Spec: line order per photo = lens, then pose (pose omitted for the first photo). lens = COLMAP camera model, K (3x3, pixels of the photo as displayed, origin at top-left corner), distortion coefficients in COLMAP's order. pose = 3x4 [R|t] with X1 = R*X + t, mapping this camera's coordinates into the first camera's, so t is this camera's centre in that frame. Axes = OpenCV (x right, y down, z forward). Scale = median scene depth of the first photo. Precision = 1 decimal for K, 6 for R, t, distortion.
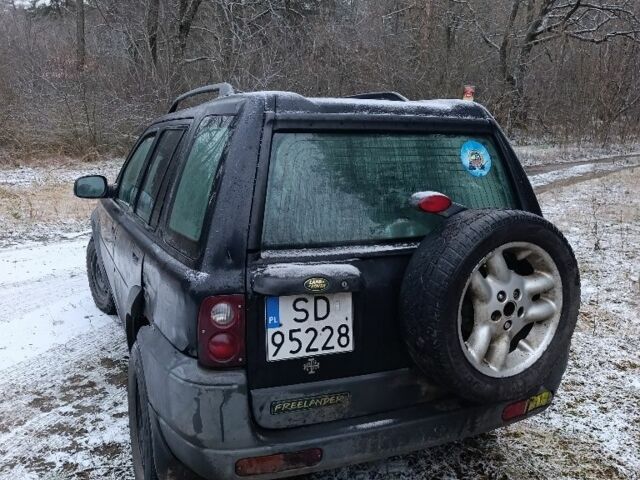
lens RADIAL K [[585.1, 0, 320.6], [0, 585.1, 228.1], [0, 0, 1]] dist [0.077778, -0.104713]
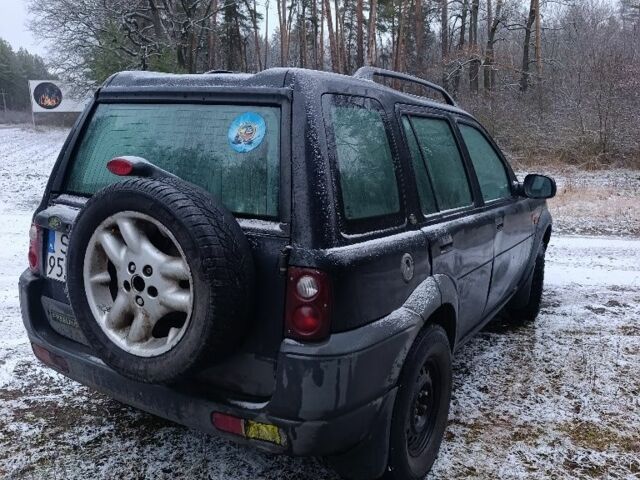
lens RADIAL K [[585.1, 0, 320.6], [0, 585.1, 228.1], [0, 0, 1]] dist [0.077778, -0.104713]
pose [[0.569106, 0.143548, -0.809637, 1.256498], [-0.155883, 0.985623, 0.065177, -0.058734], [0.807353, 0.089116, 0.583301, 0.684037]]
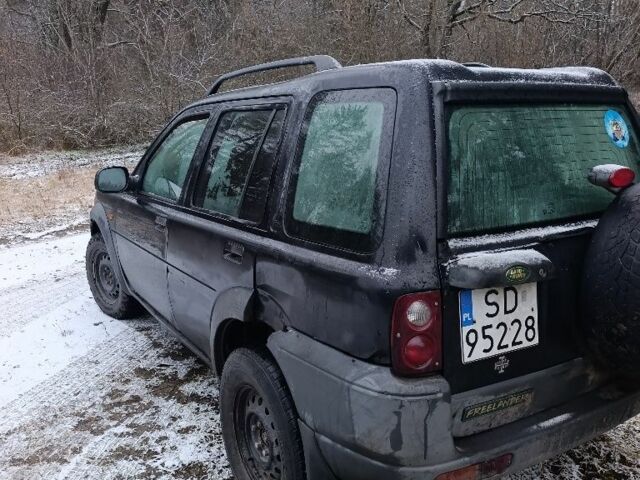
lens RADIAL K [[585.1, 0, 320.6], [0, 585.1, 228.1], [0, 0, 1]] dist [0.077778, -0.104713]
pose [[0.990183, -0.053785, 0.129014, -0.390885], [0.050436, 0.998303, 0.029095, -0.013772], [-0.130360, -0.022302, 0.991216, 0.143190]]
